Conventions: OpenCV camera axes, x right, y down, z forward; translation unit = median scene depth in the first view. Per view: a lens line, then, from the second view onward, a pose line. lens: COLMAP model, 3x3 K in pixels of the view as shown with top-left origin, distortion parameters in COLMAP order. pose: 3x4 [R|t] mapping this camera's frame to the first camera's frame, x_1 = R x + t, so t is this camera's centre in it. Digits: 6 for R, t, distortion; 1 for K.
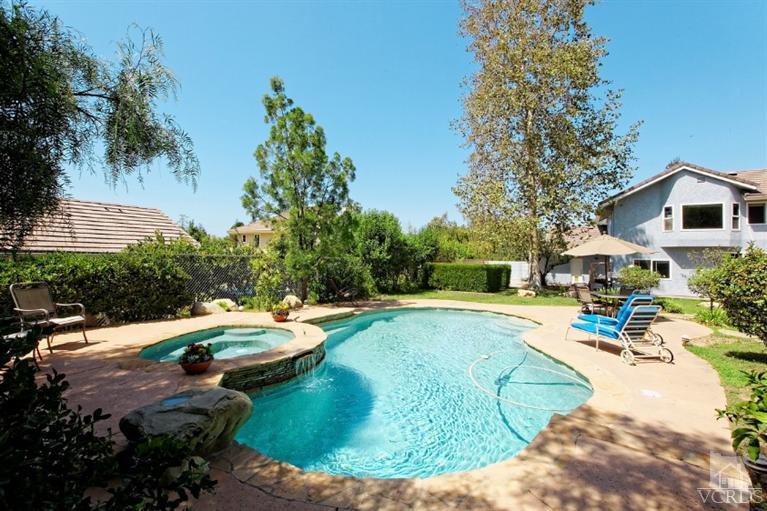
lens RADIAL K [[342.3, 0, 385.9], [0, 342.3, 245.5], [0, 0, 1]] dist [-0.000612, -0.001217]
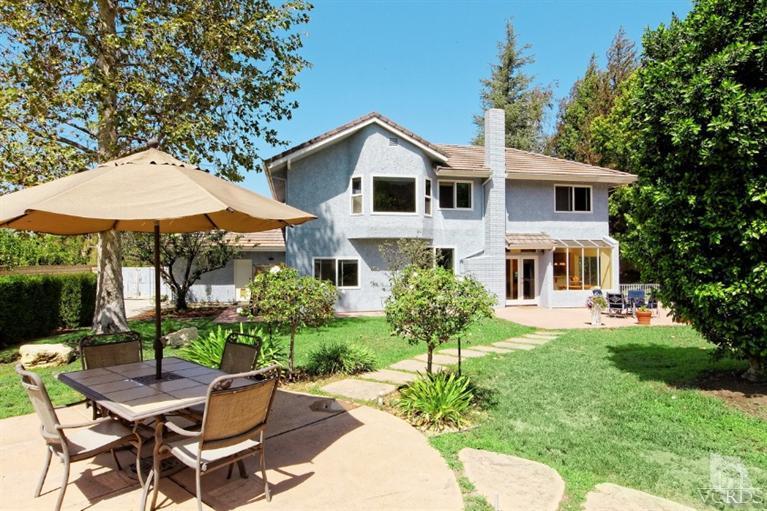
lens RADIAL K [[461.3, 0, 382.1], [0, 461.3, 260.0], [0, 0, 1]] dist [0.016253, 0.000291]
pose [[0.741128, -0.017381, 0.671139, 0.268409], [-0.002050, 0.999602, 0.028151, 0.021674], [-0.671360, -0.022239, 0.740797, 0.311849]]
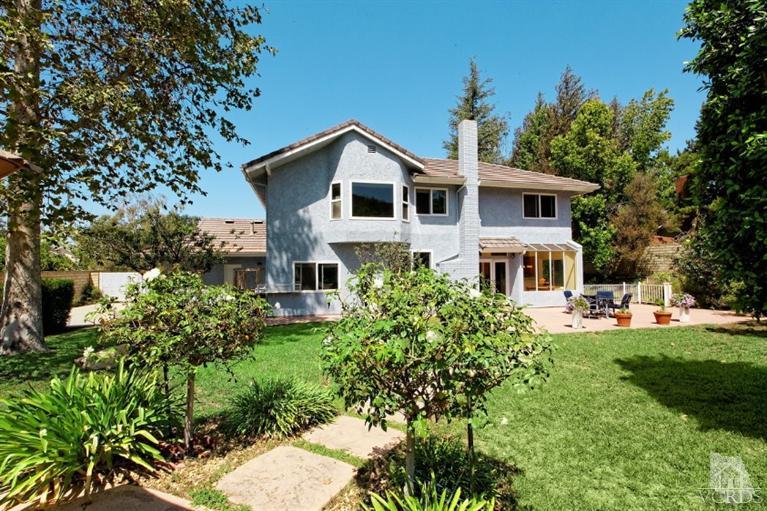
lens RADIAL K [[372.2, 0, 383.2], [0, 372.2, 257.6], [0, 0, 1]] dist [0.003475, 0.000148]
pose [[0.714728, -0.008443, 0.699352, 0.385107], [0.004151, 0.999961, 0.007829, 0.029096], [-0.699390, -0.002693, 0.714735, 0.417308]]
